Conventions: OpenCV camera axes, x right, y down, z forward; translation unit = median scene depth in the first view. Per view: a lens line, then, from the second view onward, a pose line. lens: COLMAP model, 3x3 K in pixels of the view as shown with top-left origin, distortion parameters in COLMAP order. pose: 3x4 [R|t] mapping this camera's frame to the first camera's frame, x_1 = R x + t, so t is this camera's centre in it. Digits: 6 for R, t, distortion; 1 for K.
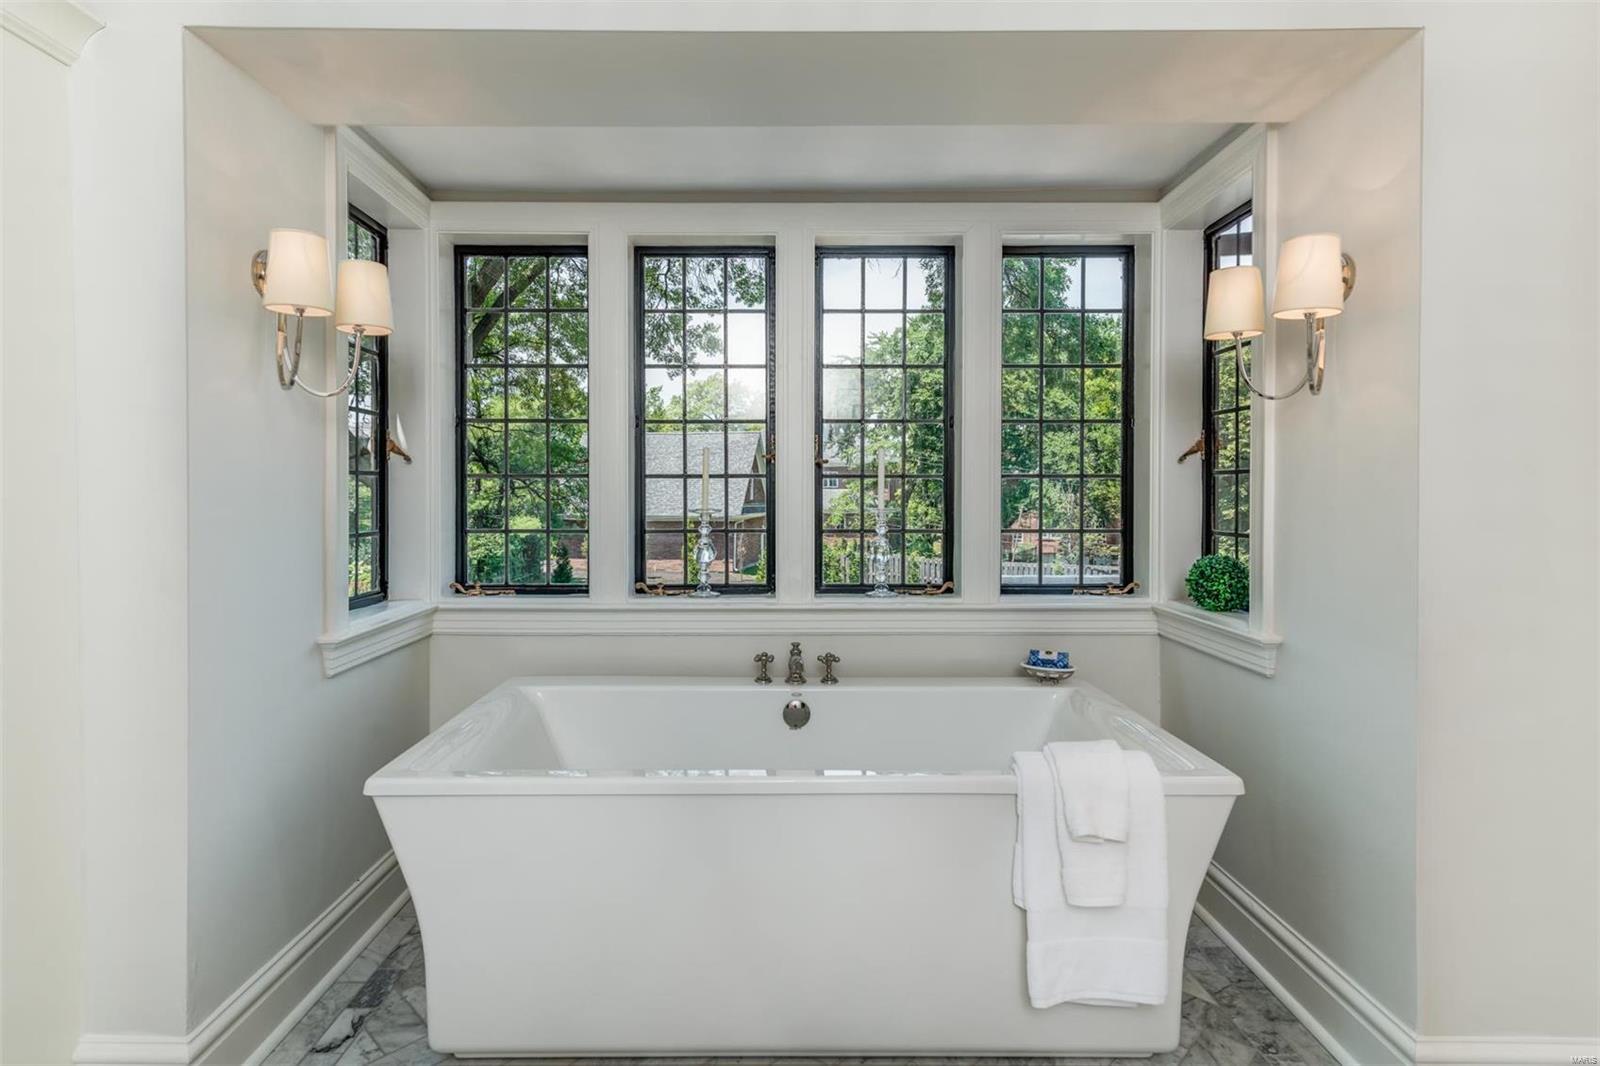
lens RADIAL K [[811.5, 0, 796.3], [0, 811.5, 491.8], [0, 0, 1]] dist [0.013260, -0.000158]
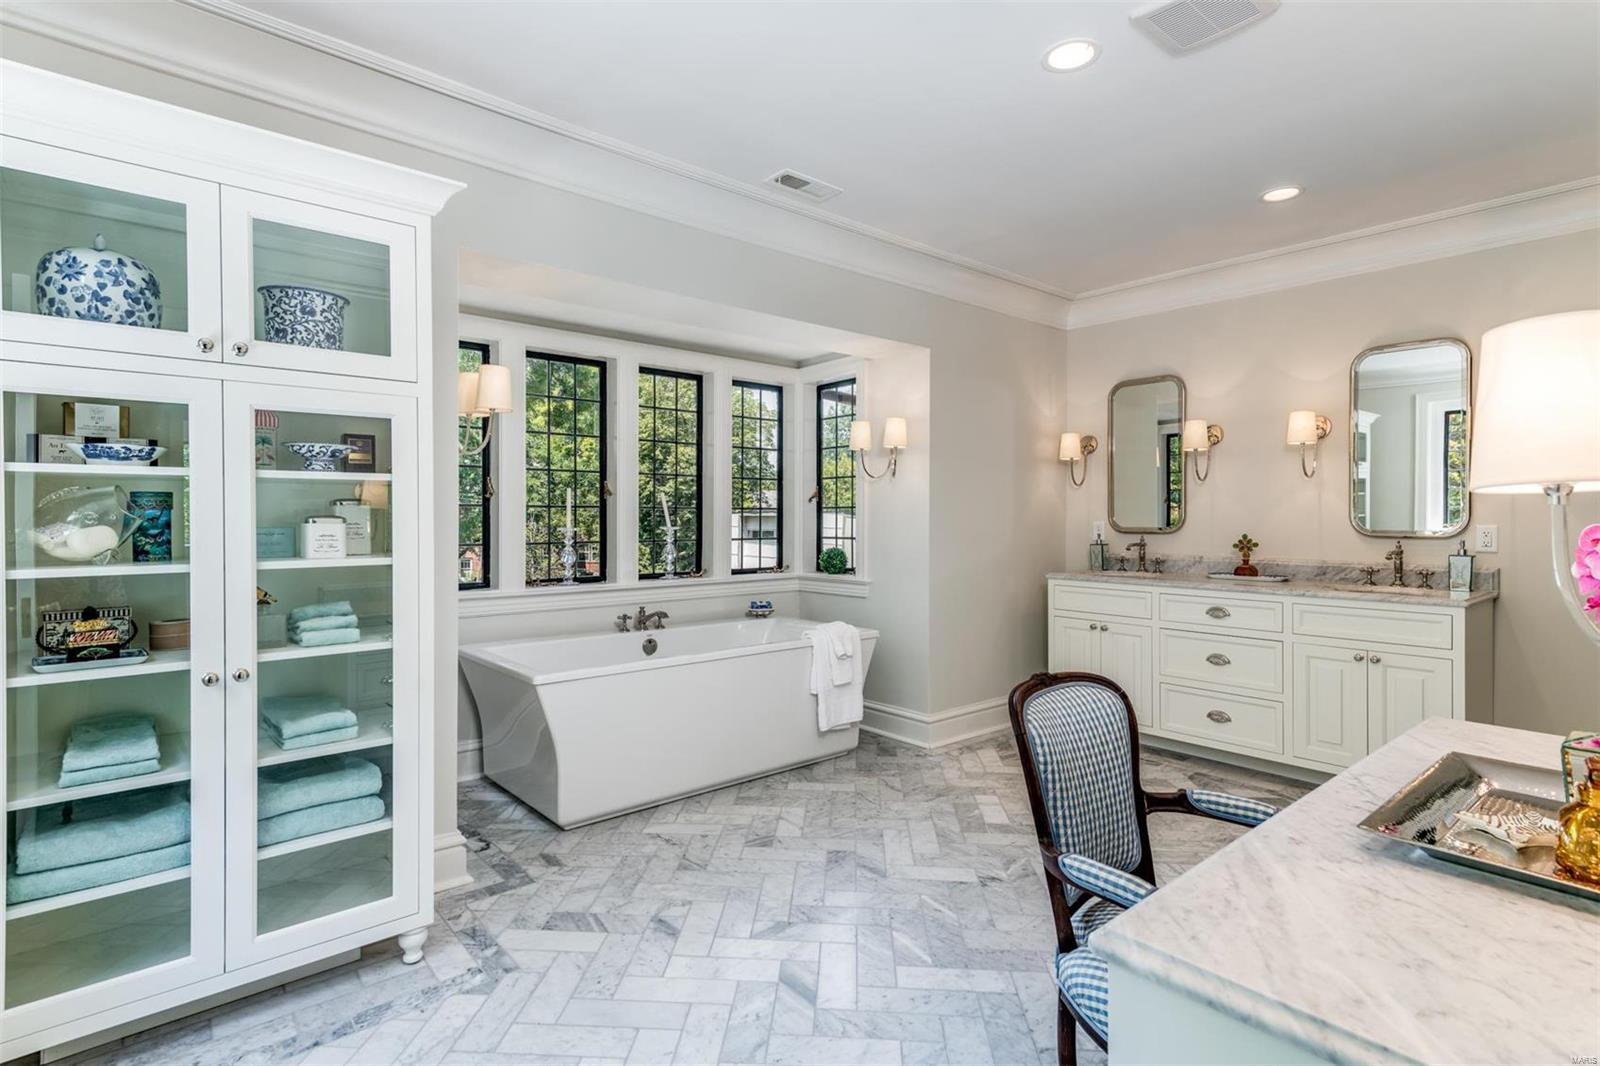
lens RADIAL K [[787.3, 0, 808.3], [0, 787.3, 524.1], [0, 0, 1]] dist [0.015262, -0.000266]
pose [[0.761056, -0.005004, 0.648667, -0.796946], [0.002740, 0.999986, 0.004499, 0.008372], [-0.648680, -0.001647, 0.761059, -0.469227]]
